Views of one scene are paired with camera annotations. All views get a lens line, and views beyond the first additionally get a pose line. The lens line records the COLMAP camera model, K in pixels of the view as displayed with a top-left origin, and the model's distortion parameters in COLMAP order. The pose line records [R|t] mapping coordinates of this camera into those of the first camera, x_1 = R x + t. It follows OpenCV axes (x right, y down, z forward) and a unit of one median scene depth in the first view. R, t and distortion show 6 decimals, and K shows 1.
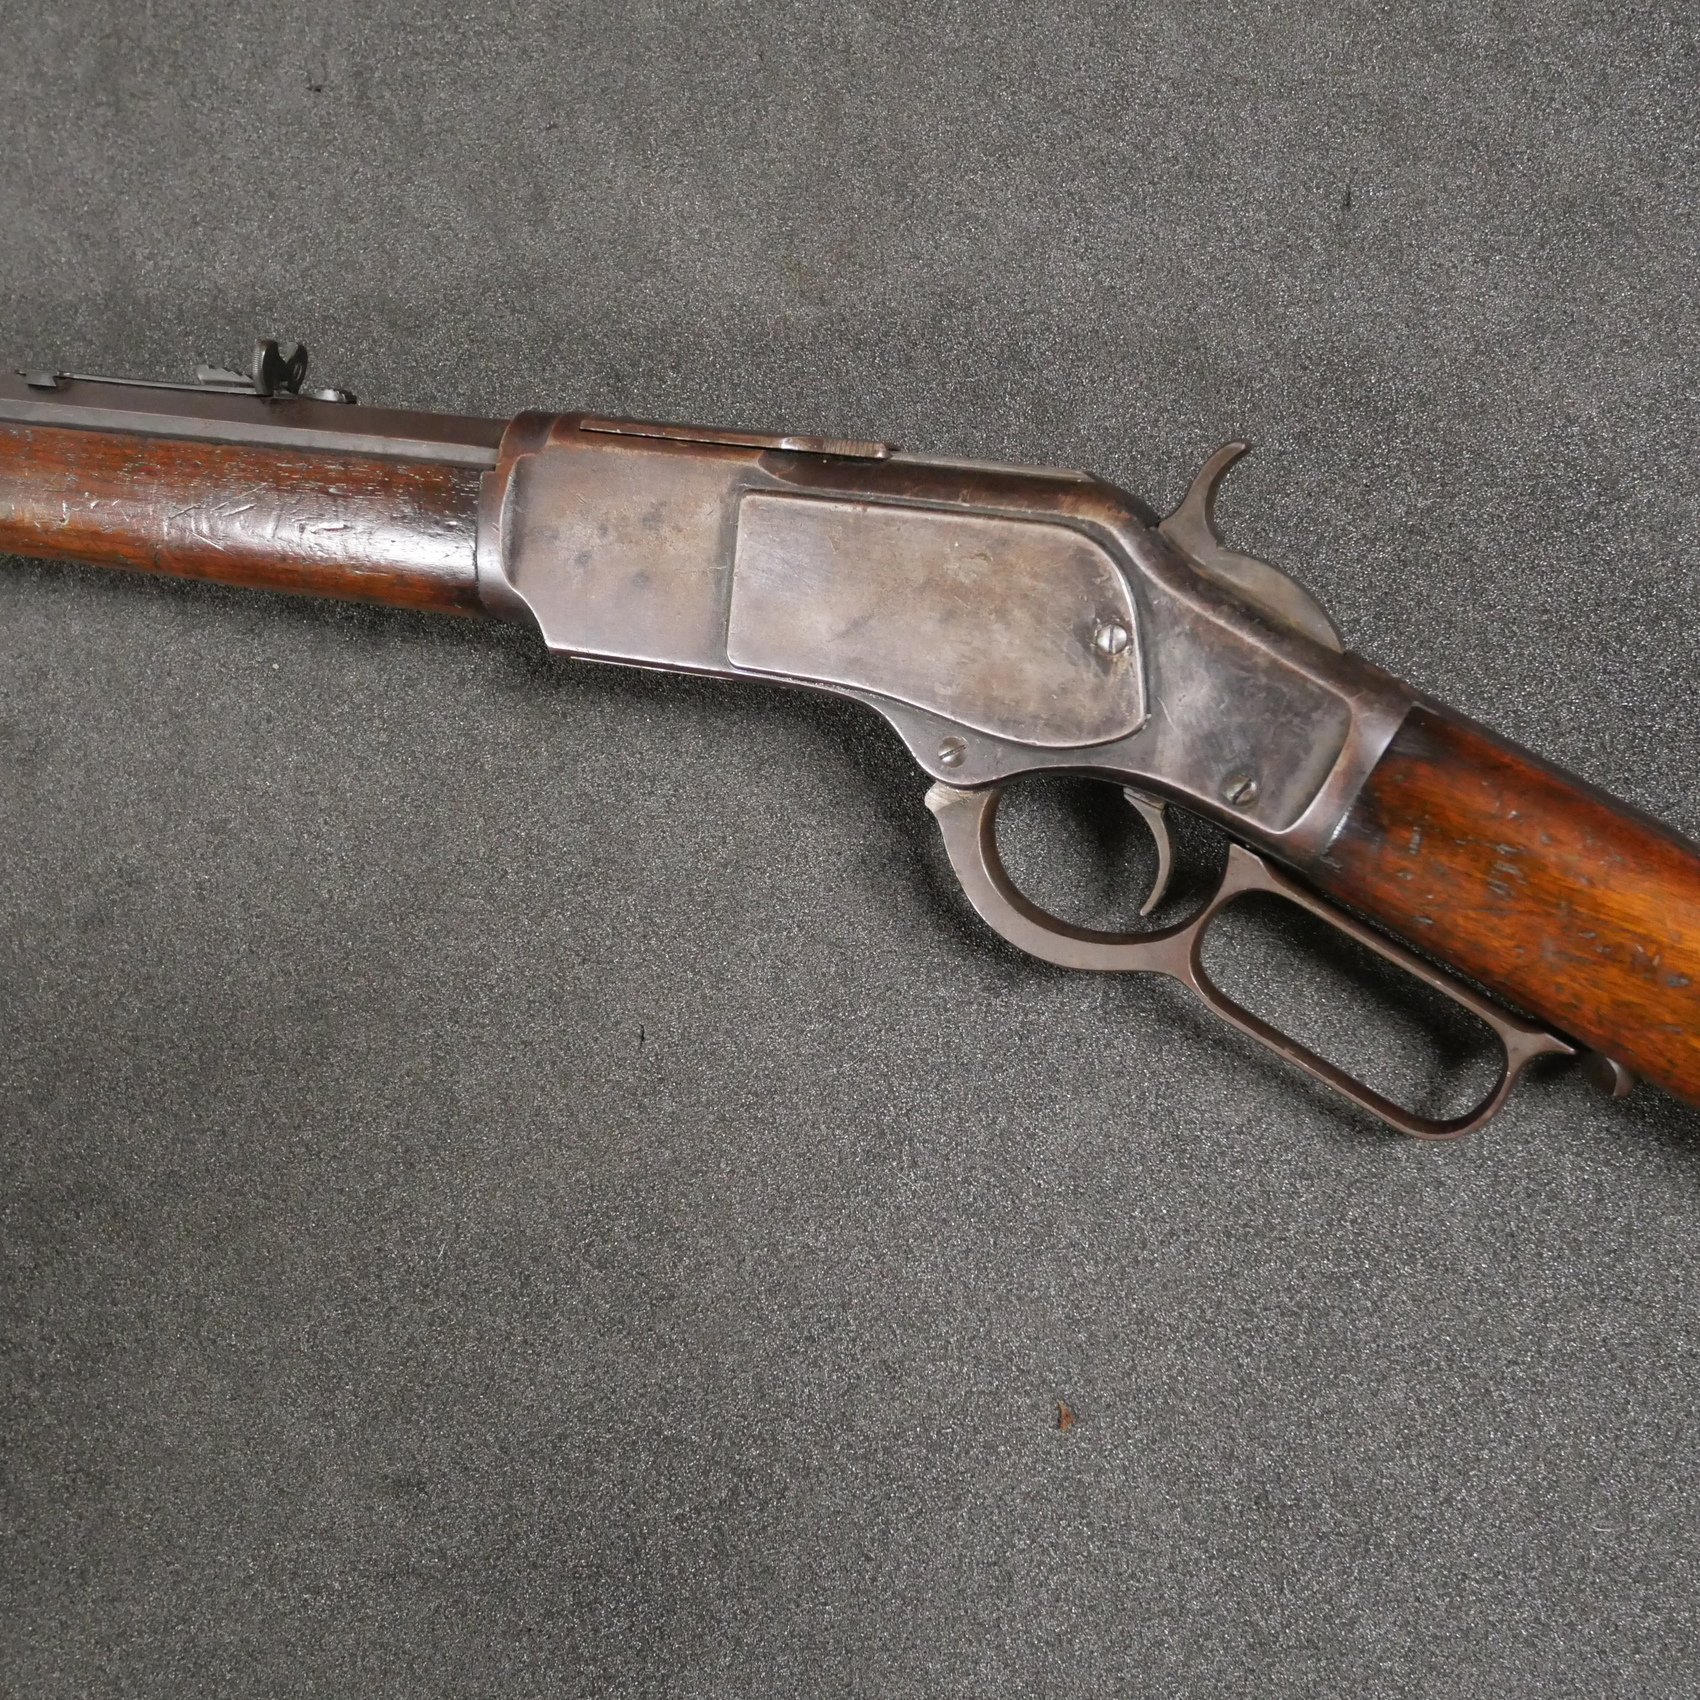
lens RADIAL K [[2259.5, 0, 846.7], [0, 2259.5, 852.0], [0, 0, 1]] dist [0.003439, 0.000000]
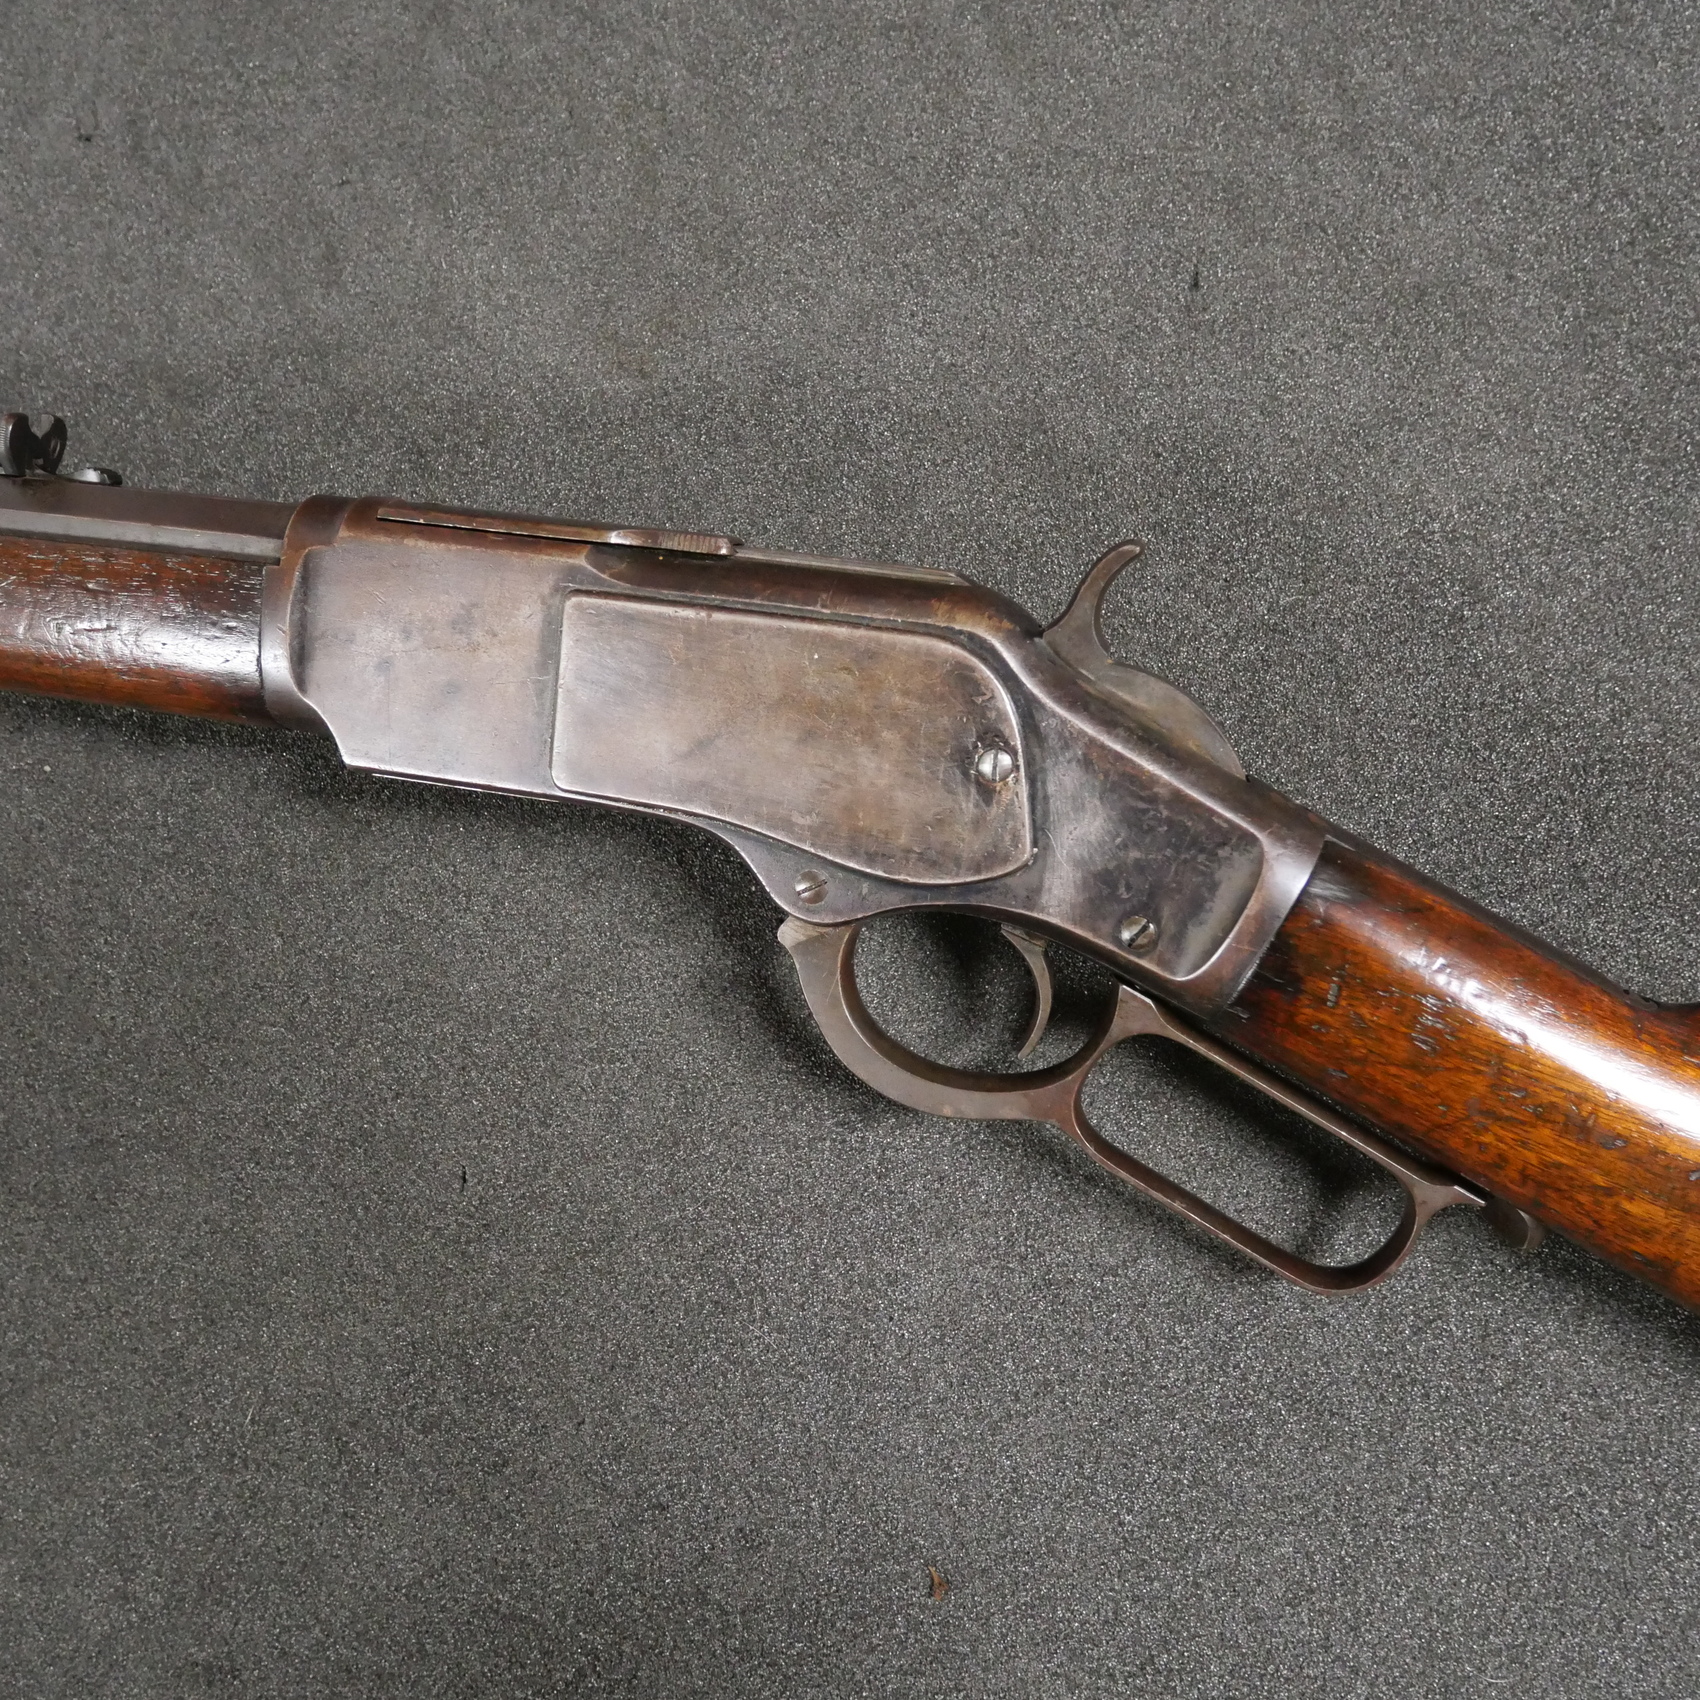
lens RADIAL K [[1708.4, 0, 849.4], [0, 1708.4, 850.9], [0, 0, 1]] dist [-0.051662, 0.000000]
pose [[0.990099, -0.019603, 0.138994, -0.029460], [0.014257, 0.999124, 0.039348, -0.078166], [-0.139644, -0.036977, 0.989511, 0.304849]]
